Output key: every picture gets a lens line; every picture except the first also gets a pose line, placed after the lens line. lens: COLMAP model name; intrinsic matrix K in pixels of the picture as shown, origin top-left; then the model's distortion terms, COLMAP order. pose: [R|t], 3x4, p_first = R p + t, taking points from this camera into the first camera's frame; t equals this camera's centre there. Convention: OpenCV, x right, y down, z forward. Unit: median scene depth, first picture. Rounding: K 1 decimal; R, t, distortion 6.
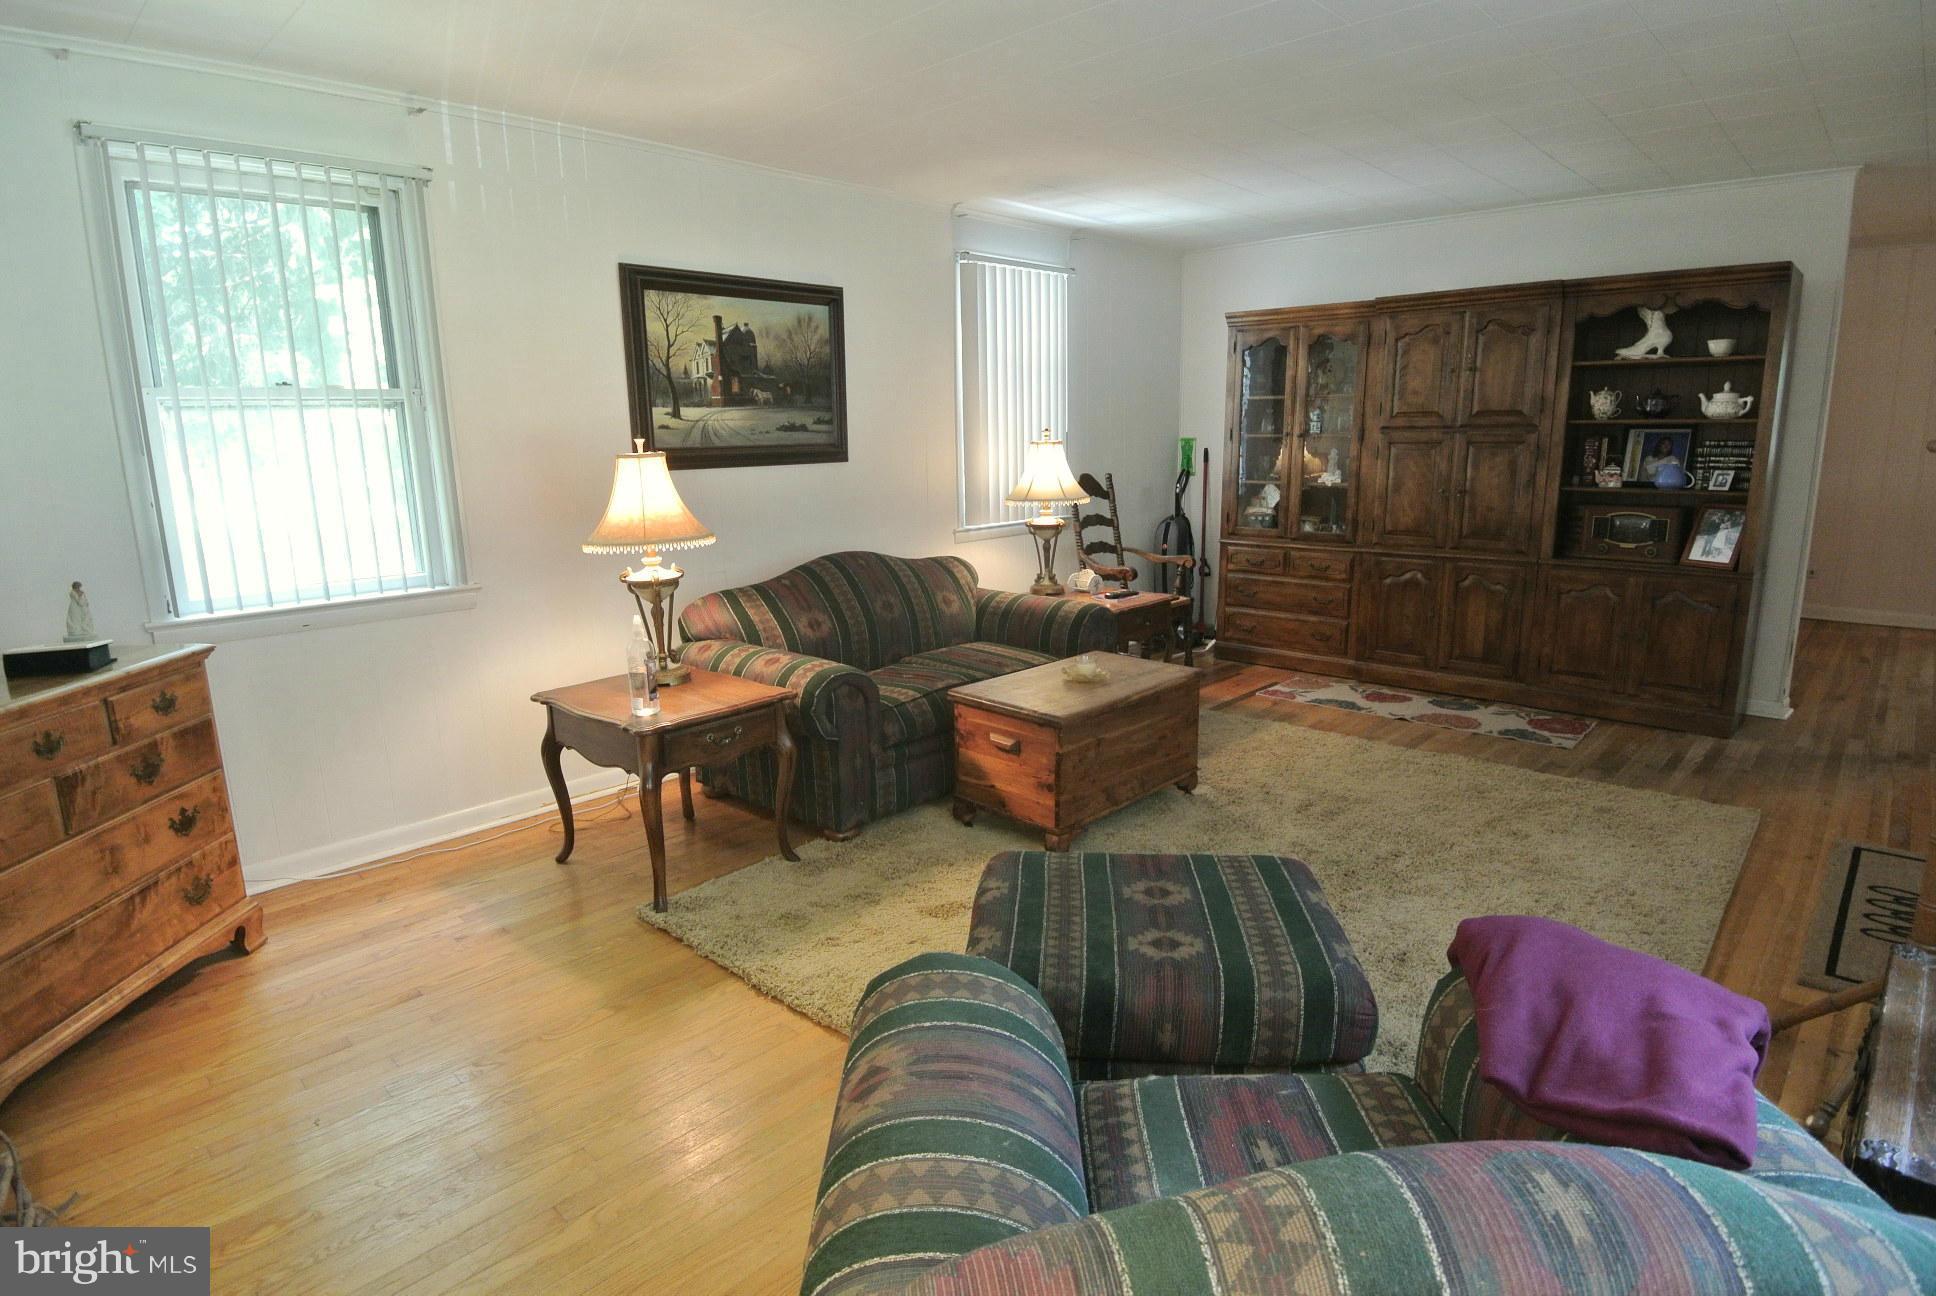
lens RADIAL K [[1011.6, 0, 957.3], [0, 1011.6, 637.8], [0, 0, 1]] dist [-0.016948, -0.011595]
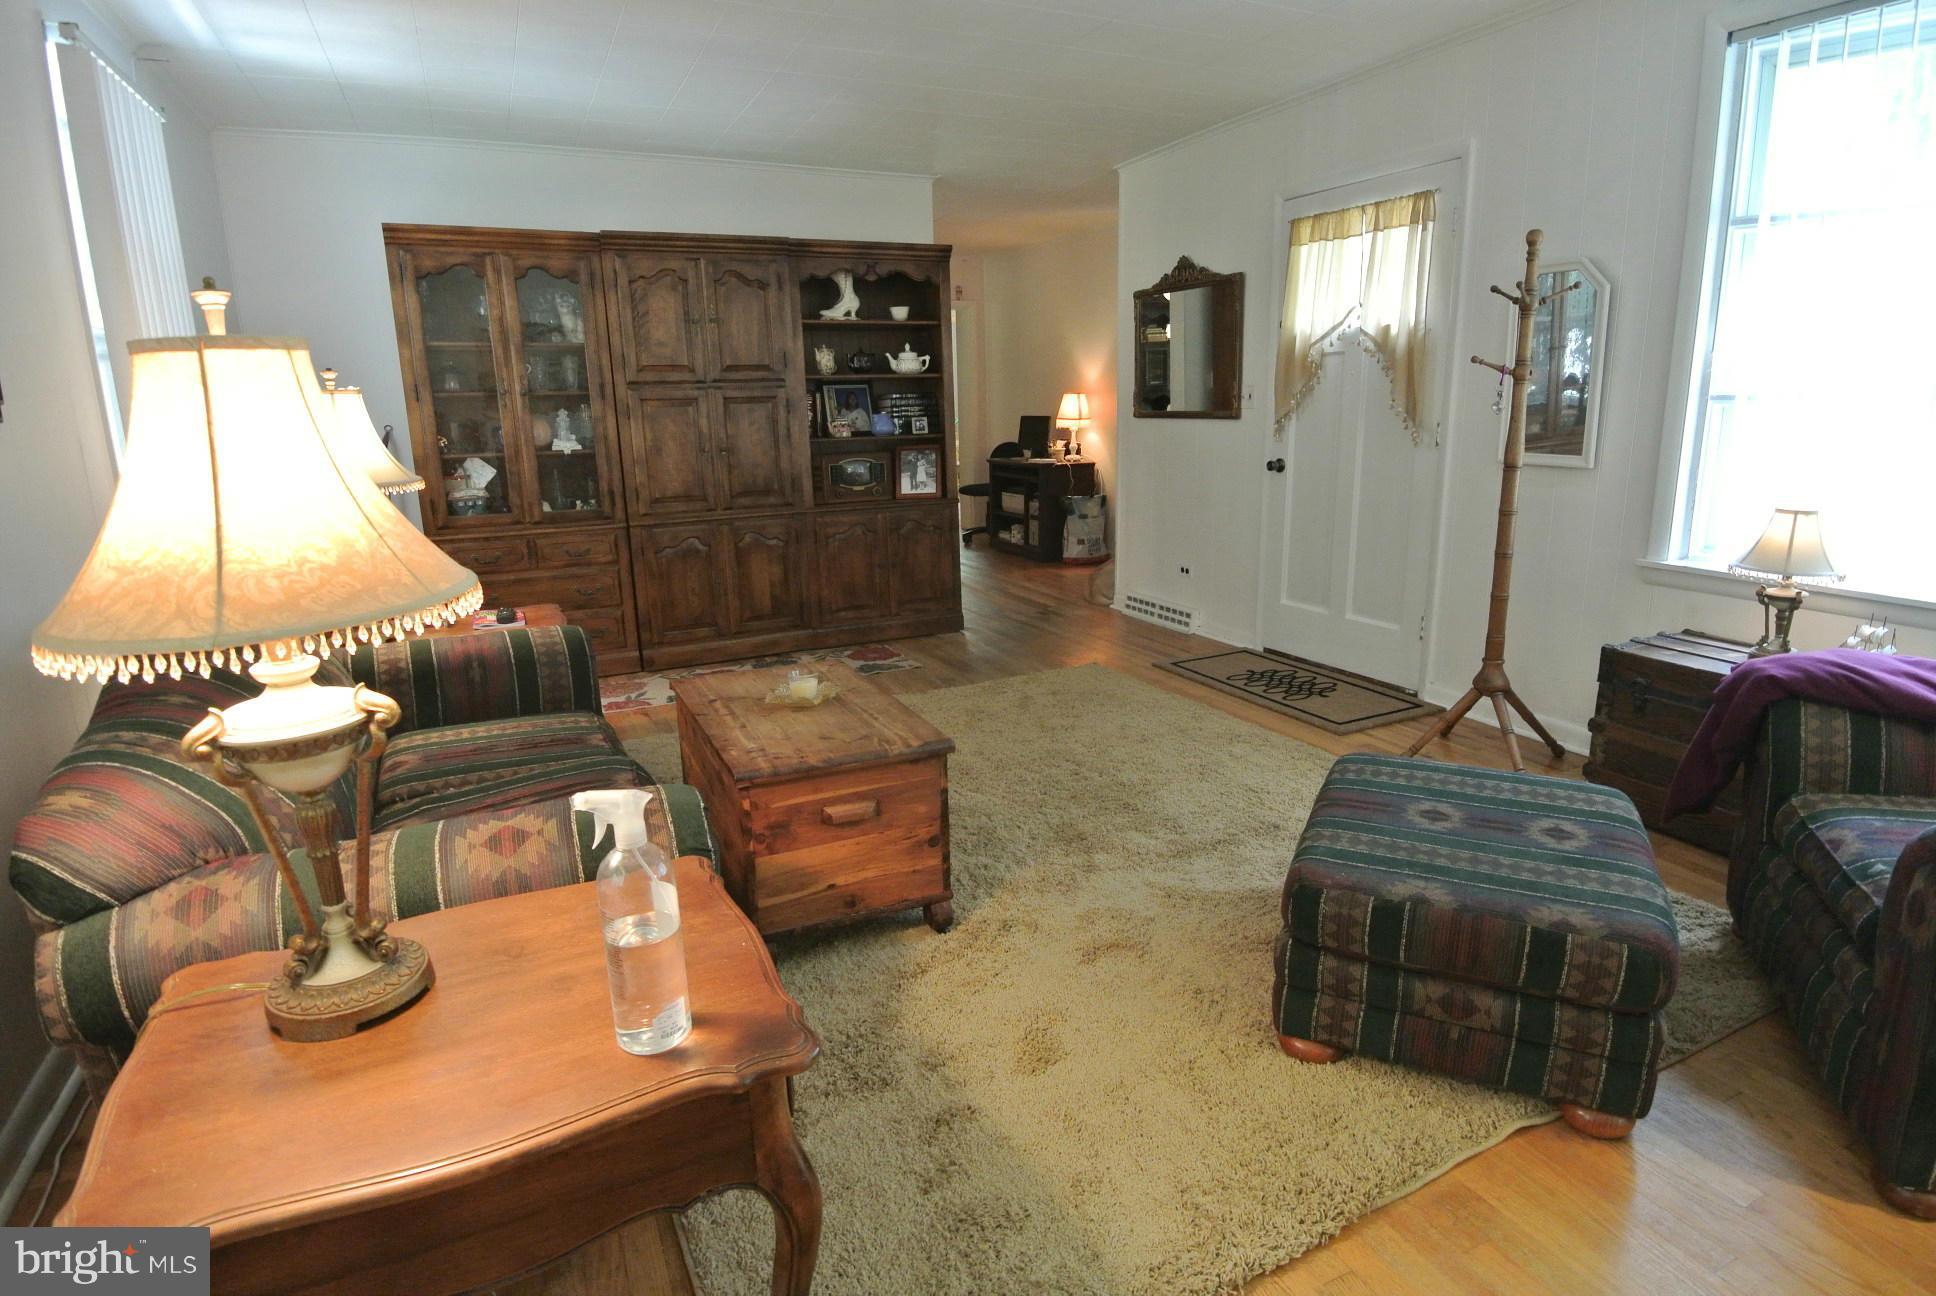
lens RADIAL K [[1011.6, 0, 961.9], [0, 1011.6, 653.6], [0, 0, 1]] dist [-0.016948, -0.011595]
pose [[0.354769, -0.217147, 0.909388, -0.355989], [0.205167, 0.967029, 0.150871, -0.057953], [-0.912165, 0.133051, 0.387623, 0.461441]]
